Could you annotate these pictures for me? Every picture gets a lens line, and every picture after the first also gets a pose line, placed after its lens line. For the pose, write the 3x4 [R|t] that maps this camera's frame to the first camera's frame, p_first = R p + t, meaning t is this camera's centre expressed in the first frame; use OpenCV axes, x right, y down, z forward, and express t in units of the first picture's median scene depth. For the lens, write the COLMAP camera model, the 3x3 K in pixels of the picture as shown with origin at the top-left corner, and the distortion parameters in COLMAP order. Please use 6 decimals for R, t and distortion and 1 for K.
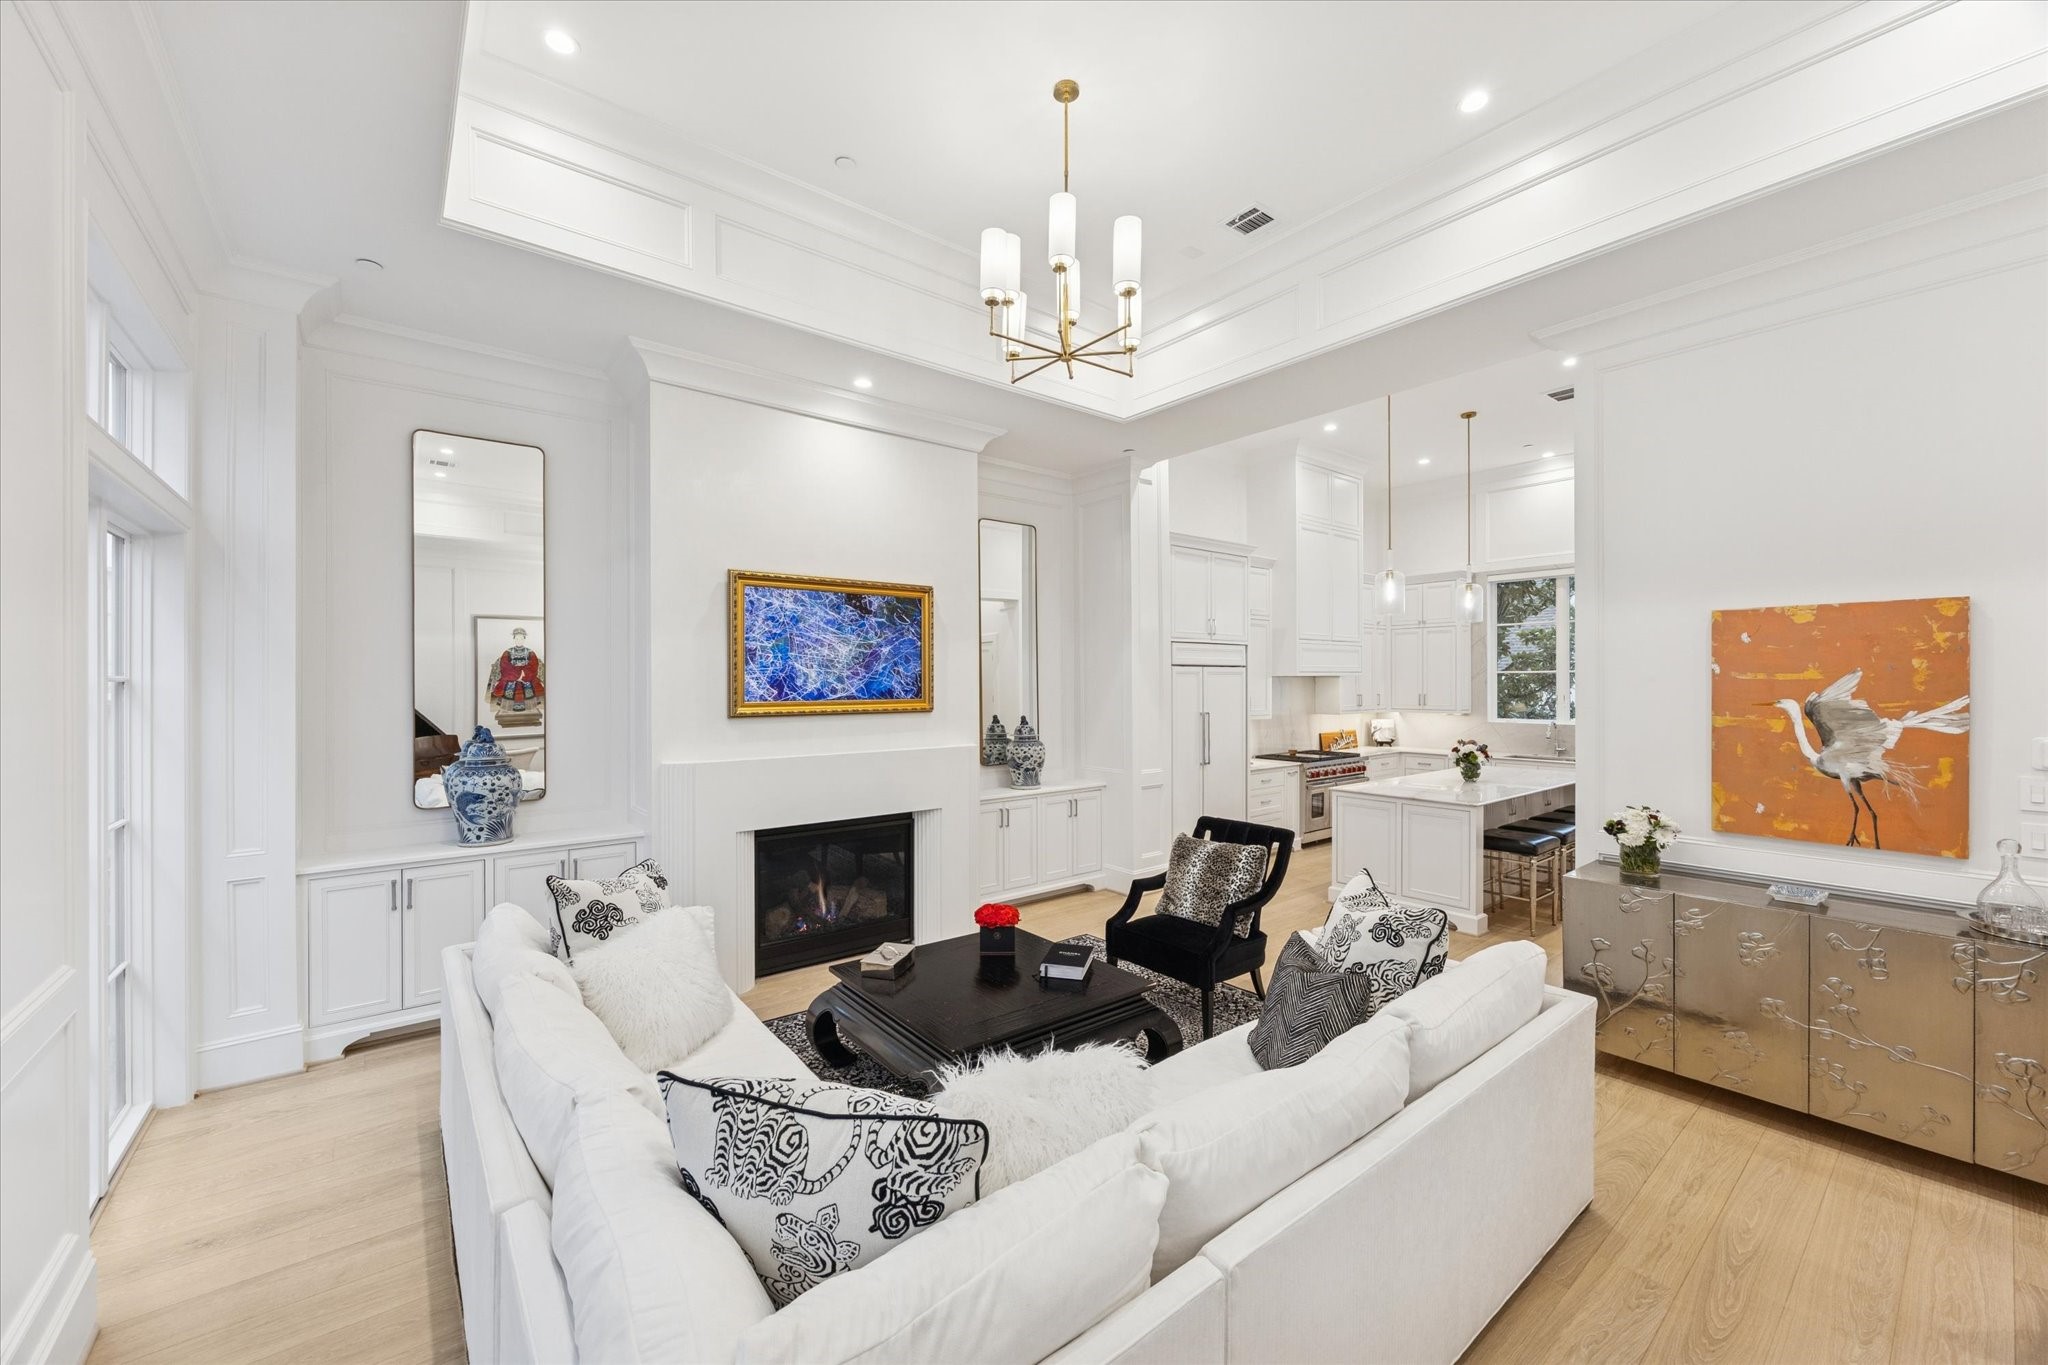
lens RADIAL K [[788.1, 0, 1016.1], [0, 788.1, 681.3], [0, 0, 1]] dist [-0.005740, -0.000044]
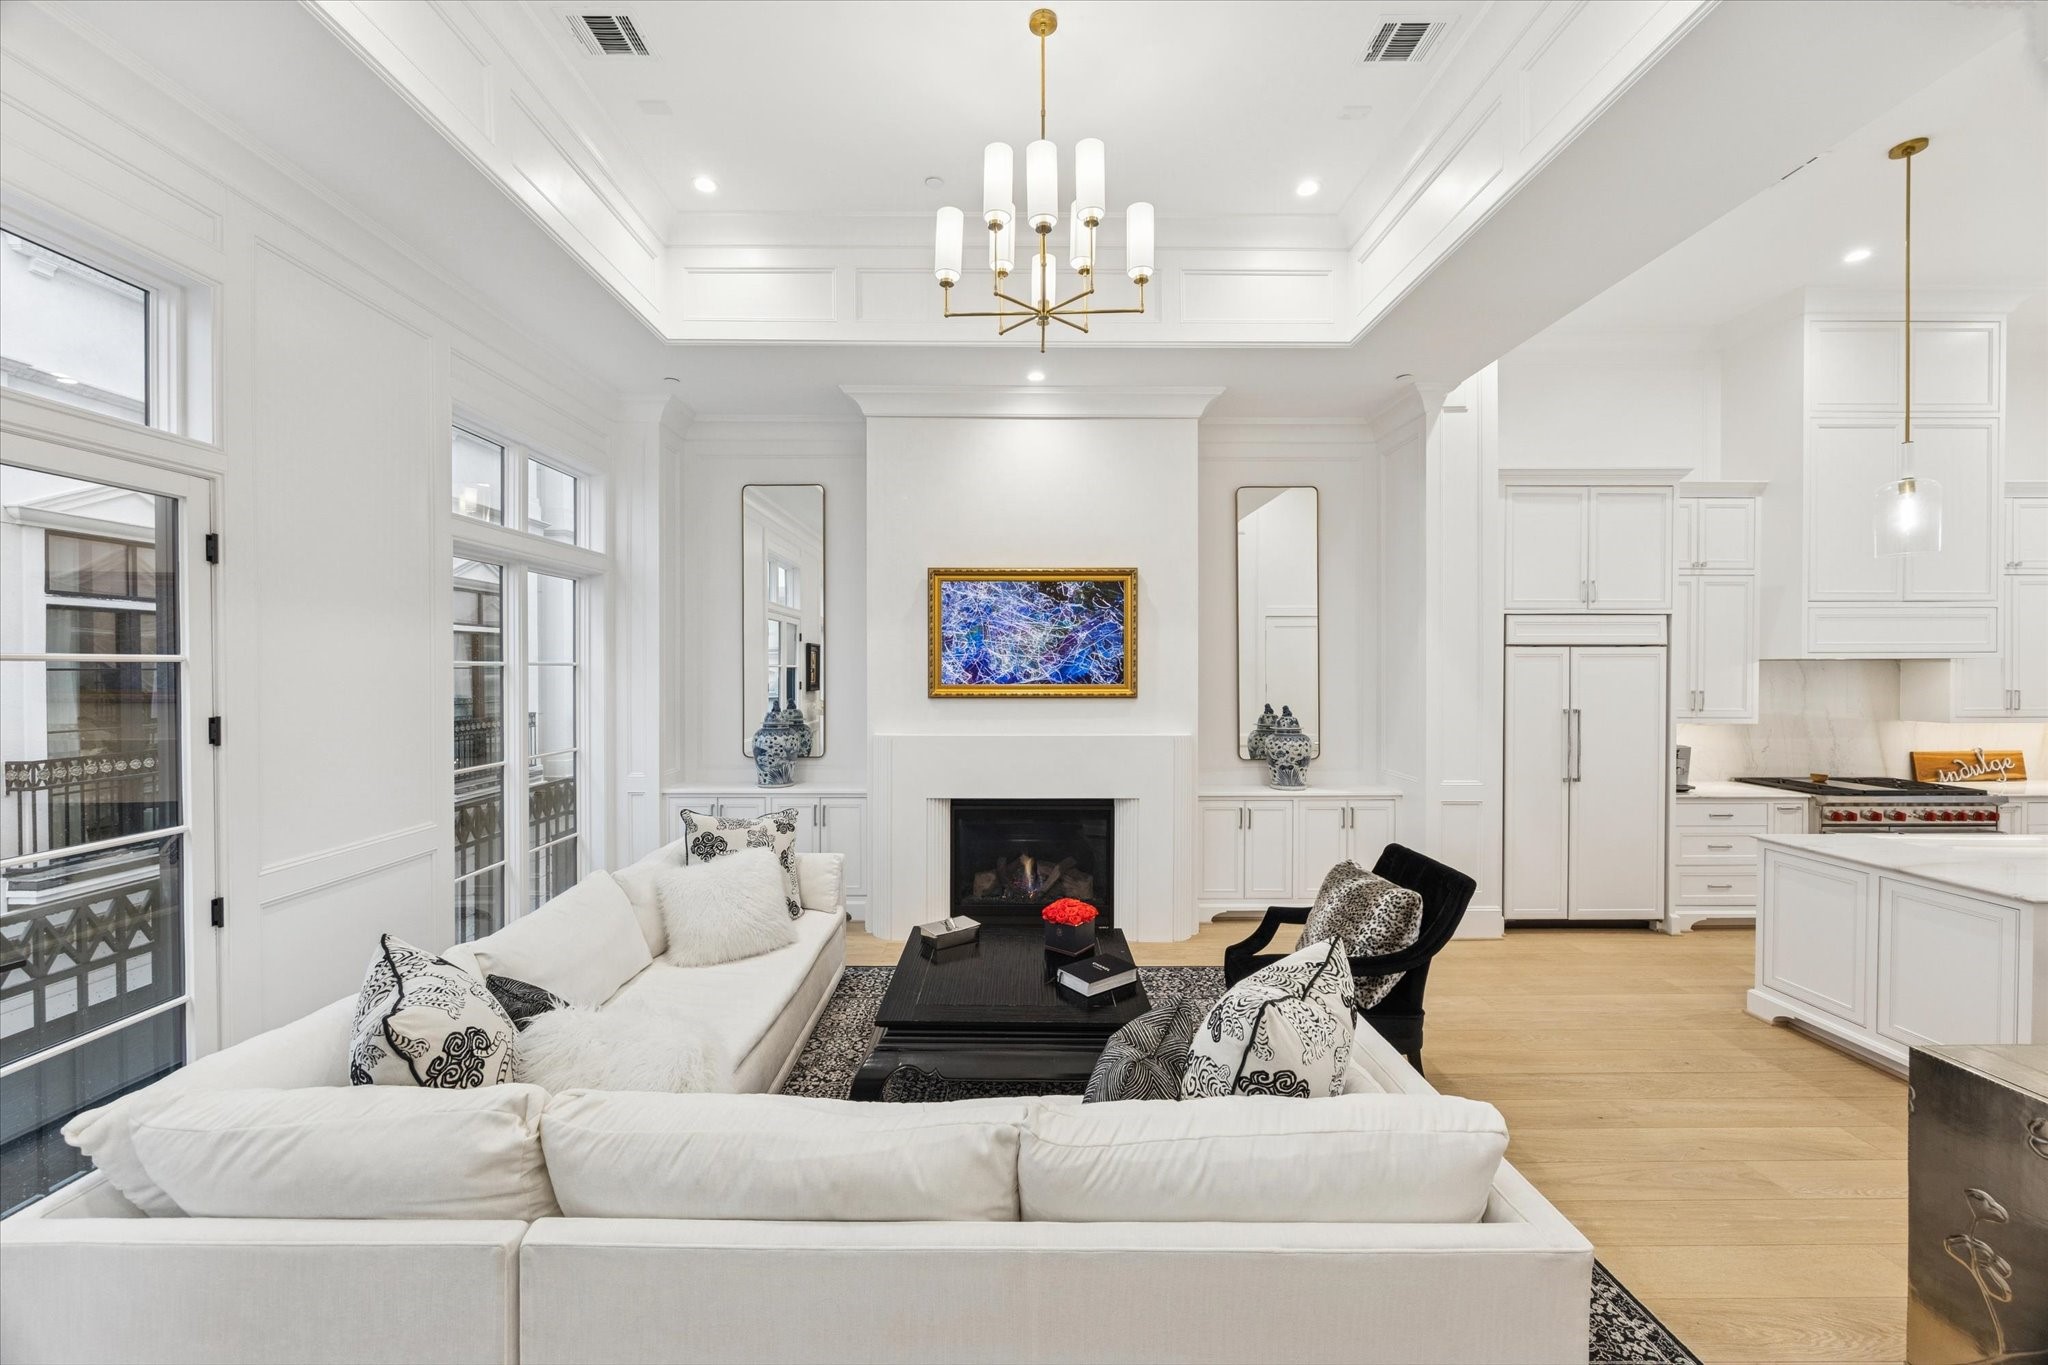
lens RADIAL K [[777.2, 0, 1014.1], [0, 777.2, 672.5], [0, 0, 1]] dist [-0.001132, -0.000001]
pose [[0.787218, 0.007175, -0.616633, 0.383635], [-0.001669, 0.999953, 0.009505, -0.001251], [0.616673, -0.006453, 0.787193, 0.167344]]
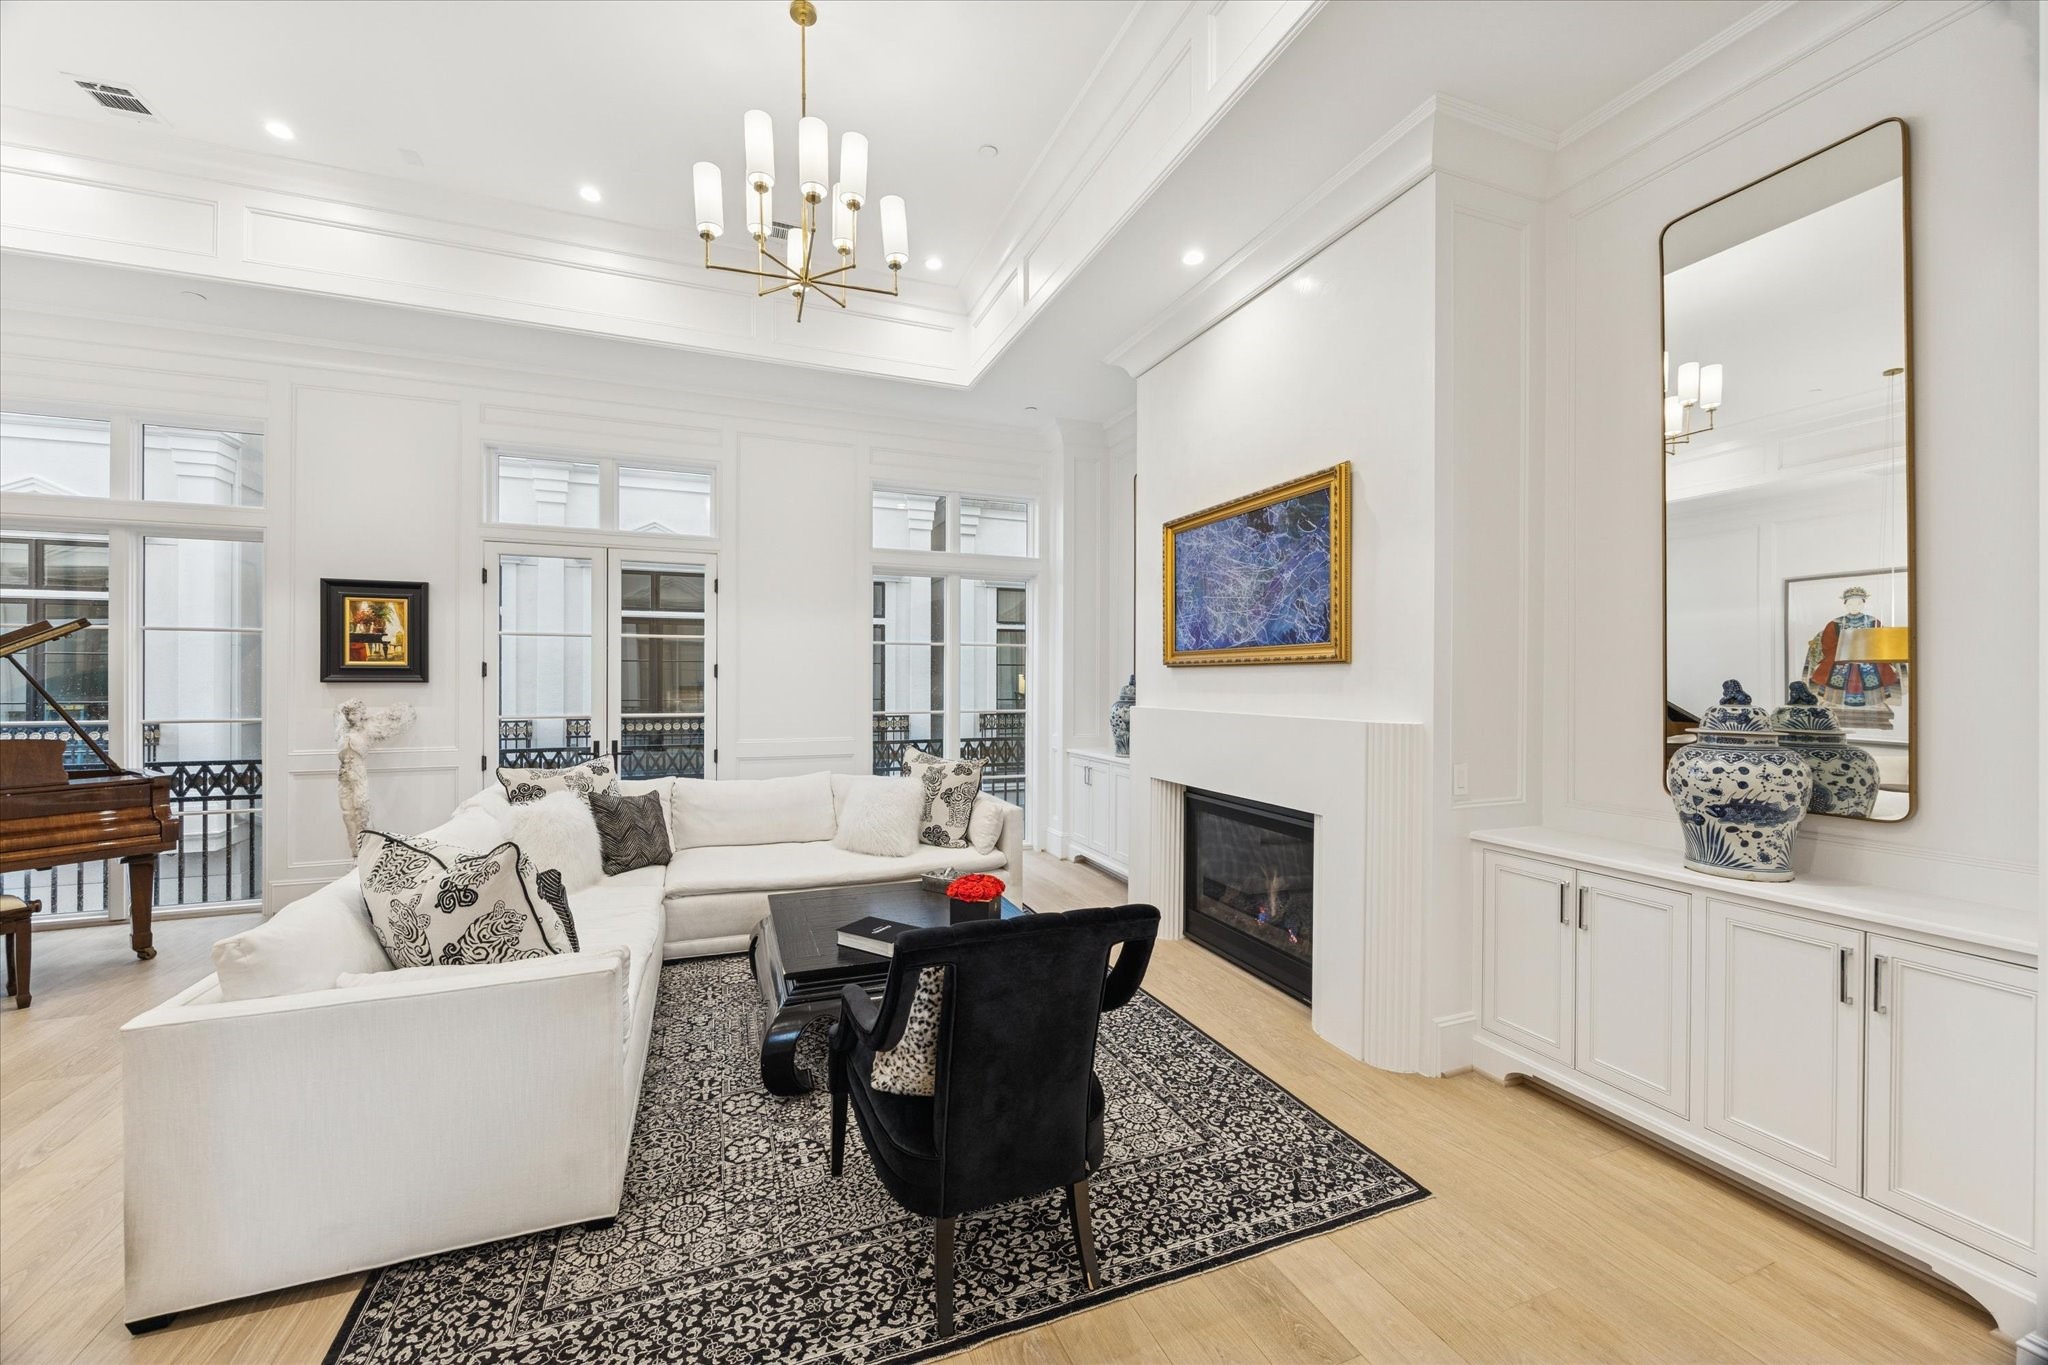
lens RADIAL K [[777.2, 0, 1014.1], [0, 777.2, 672.5], [0, 0, 1]] dist [-0.001132, -0.000001]
pose [[-0.284116, -0.007152, -0.958763, 0.587360], [-0.000223, 0.999973, -0.007394, 0.054109], [0.958790, -0.001886, -0.284109, 0.977257]]
